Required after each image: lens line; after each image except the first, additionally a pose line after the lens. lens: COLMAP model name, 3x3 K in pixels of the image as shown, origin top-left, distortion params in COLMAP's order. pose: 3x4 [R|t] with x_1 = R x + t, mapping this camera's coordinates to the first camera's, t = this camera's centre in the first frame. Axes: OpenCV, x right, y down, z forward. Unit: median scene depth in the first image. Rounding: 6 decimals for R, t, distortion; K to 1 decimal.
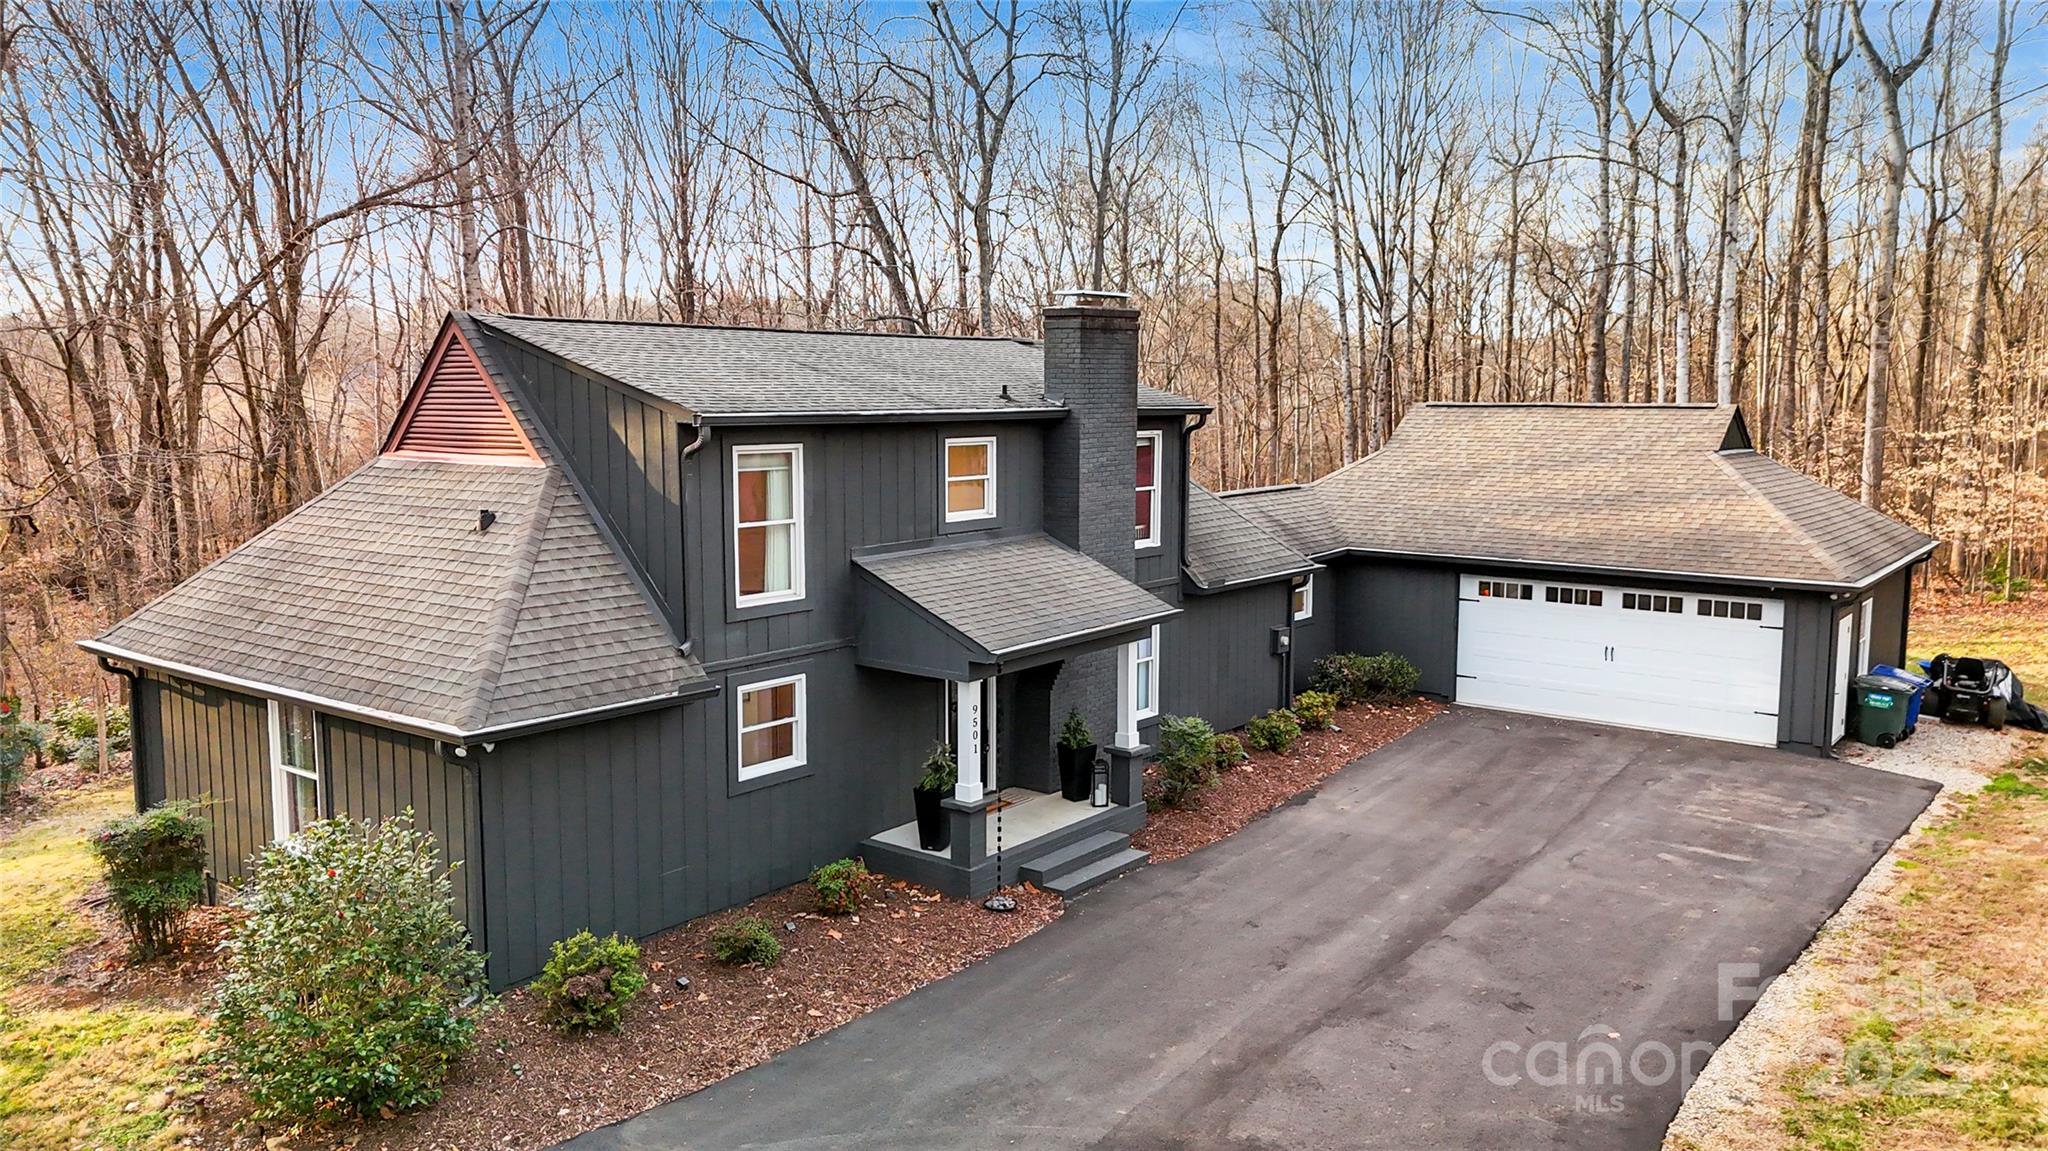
lens RADIAL K [[1528.0, 0, 1027.3], [0, 1528.0, 564.1], [0, 0, 1]] dist [0.066566, -0.056073]
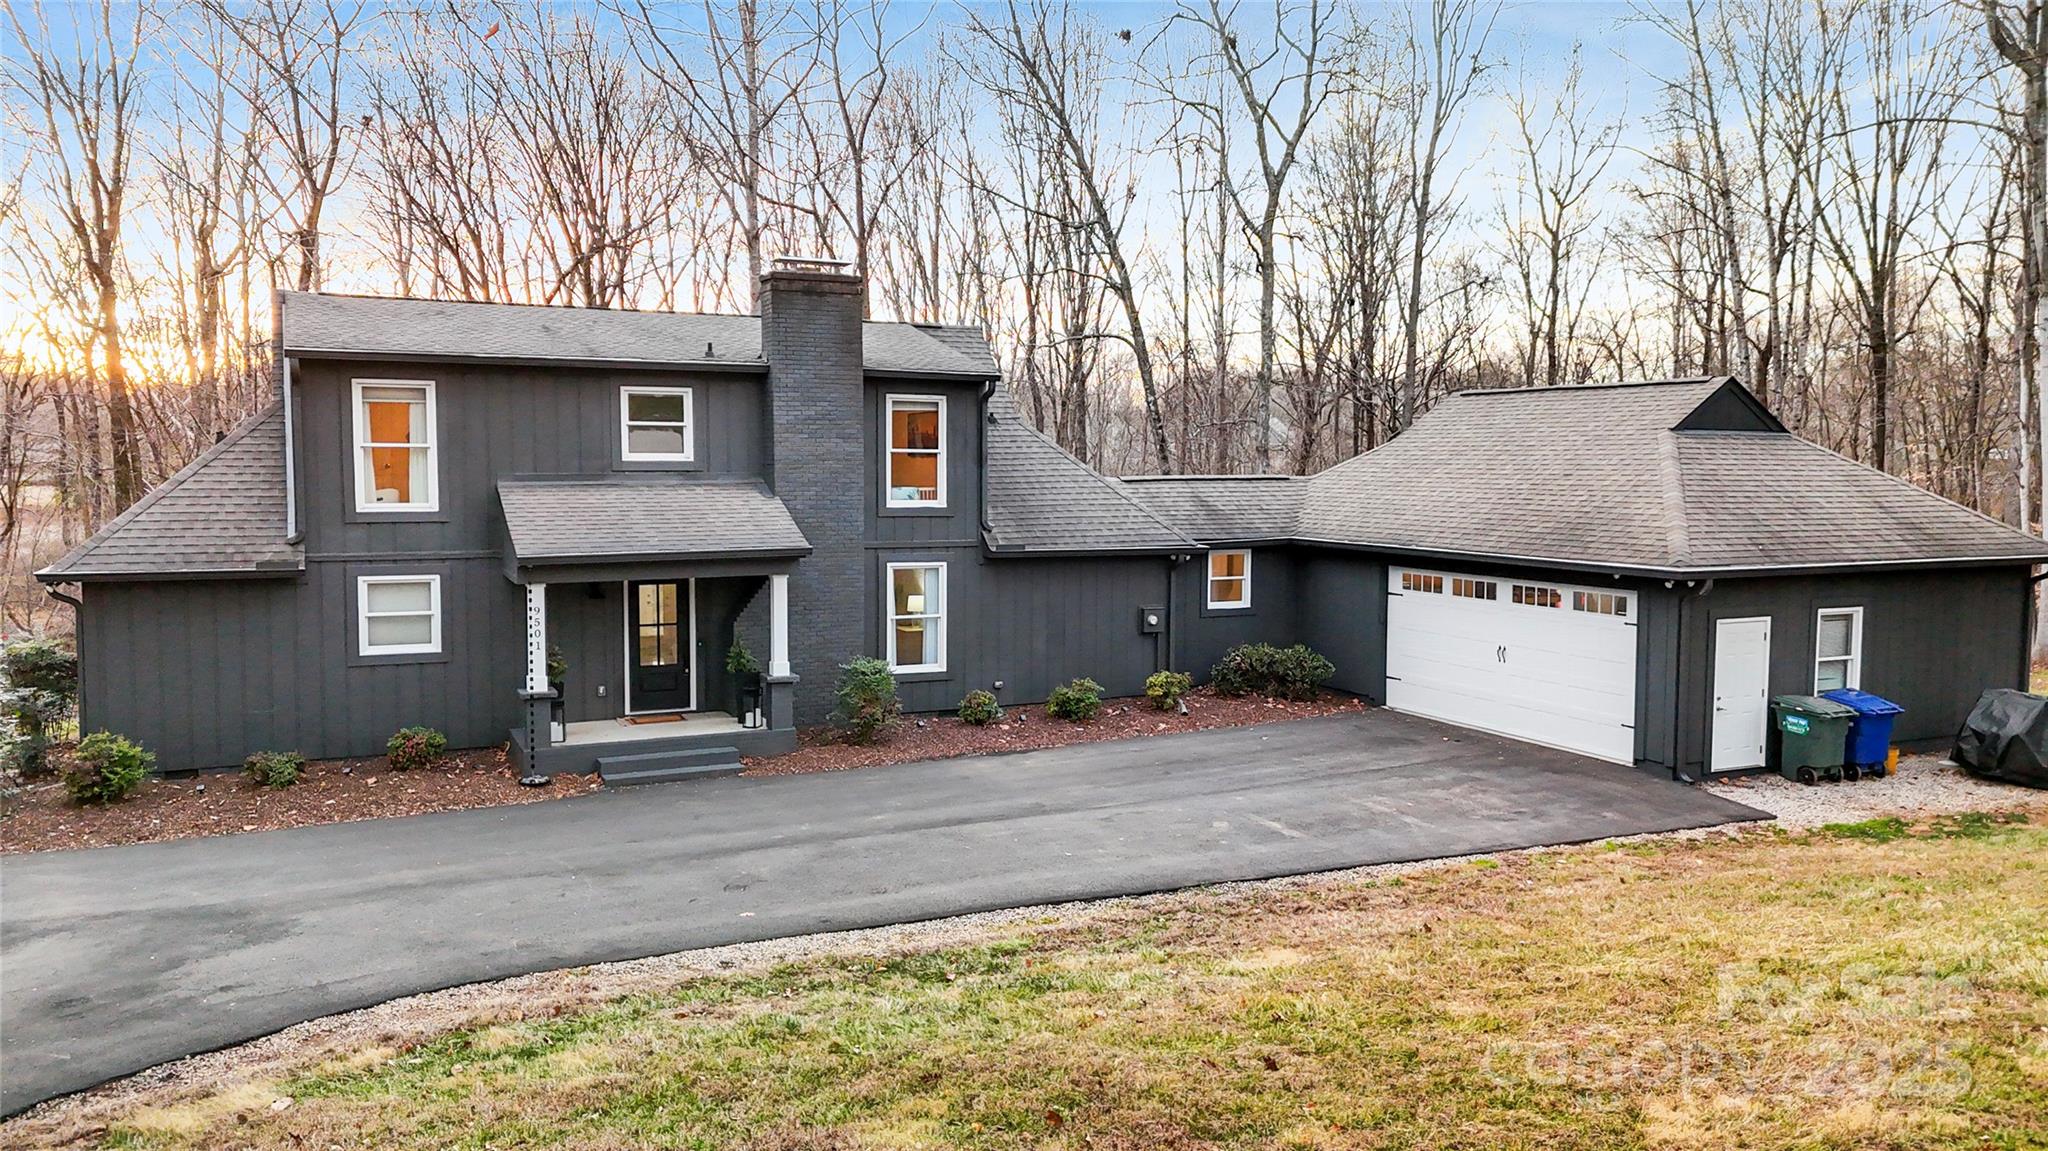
lens RADIAL K [[1528.0, 0, 1031.7], [0, 1528.0, 566.4], [0, 0, 1]] dist [0.066566, -0.056073]
pose [[0.893695, 0.033831, -0.447398, 0.711381], [-0.055447, 0.997837, -0.035303, 0.072534], [0.445236, 0.056356, 0.893638, 0.116313]]
